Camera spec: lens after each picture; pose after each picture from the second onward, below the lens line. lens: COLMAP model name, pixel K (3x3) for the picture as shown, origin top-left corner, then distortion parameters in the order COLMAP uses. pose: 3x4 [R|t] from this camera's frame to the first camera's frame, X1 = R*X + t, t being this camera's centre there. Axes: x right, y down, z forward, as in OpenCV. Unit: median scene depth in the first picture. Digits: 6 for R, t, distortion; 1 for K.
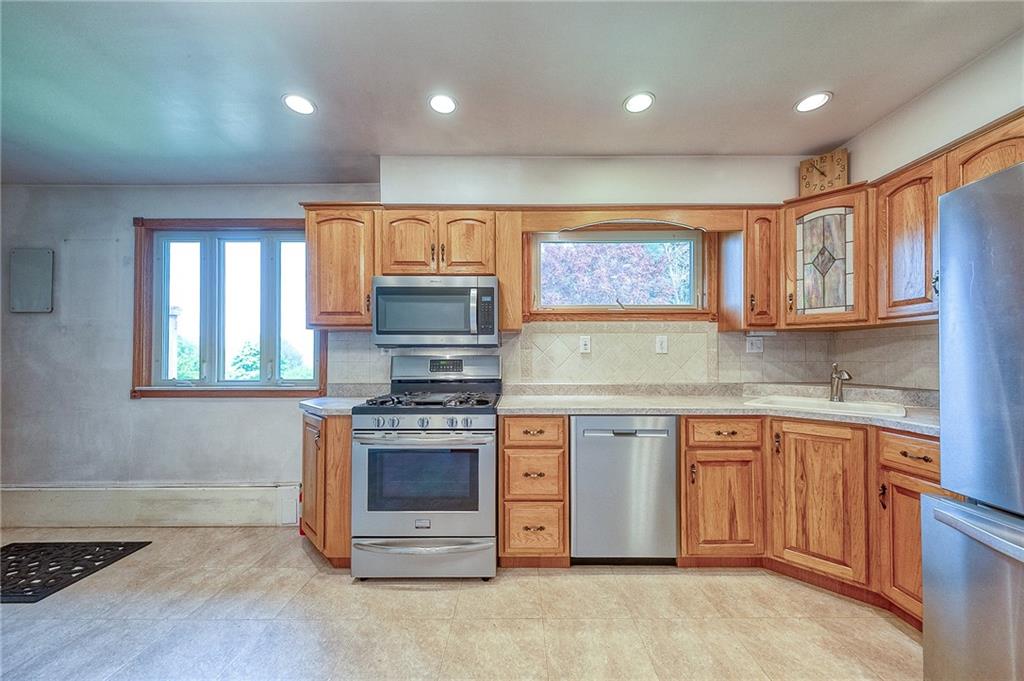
lens RADIAL K [[367.3, 0, 519.4], [0, 367.3, 353.6], [0, 0, 1]] dist [0.009248, -0.000832]
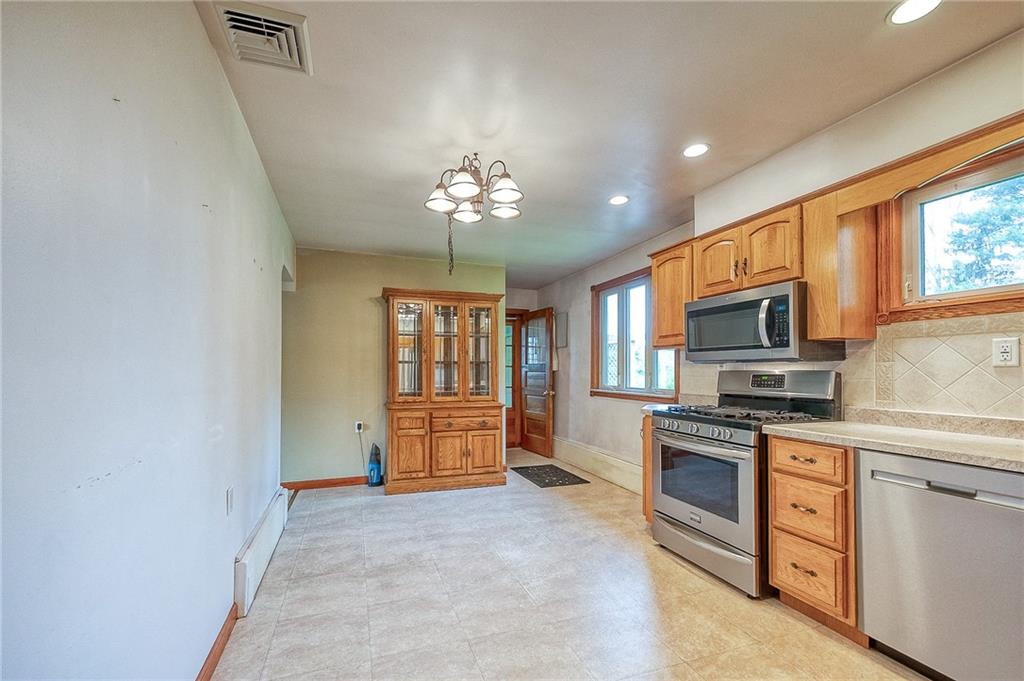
lens RADIAL K [[412.9, 0, 487.0], [0, 412.9, 371.5], [0, 0, 1]] dist [-0.003045, -0.000011]
pose [[0.306929, 0.003343, -0.951727, 0.667805], [0.007697, 0.999952, 0.005995, -0.004177], [0.951701, -0.009166, 0.306888, -0.005539]]
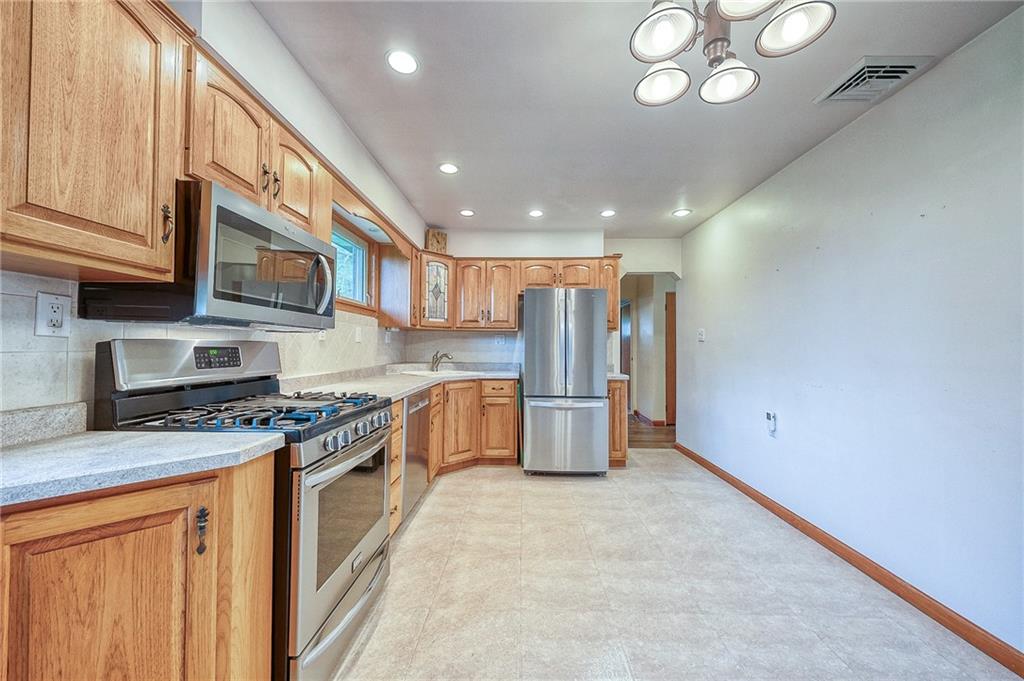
lens RADIAL K [[375.4, 0, 514.7], [0, 375.4, 339.0], [0, 0, 1]] dist [0.000324, -0.000002]
pose [[0.017313, 0.025700, 0.999520, -0.925712], [-0.014784, 0.999567, -0.025445, 0.013287], [-0.999741, -0.014336, 0.017685, 0.587072]]
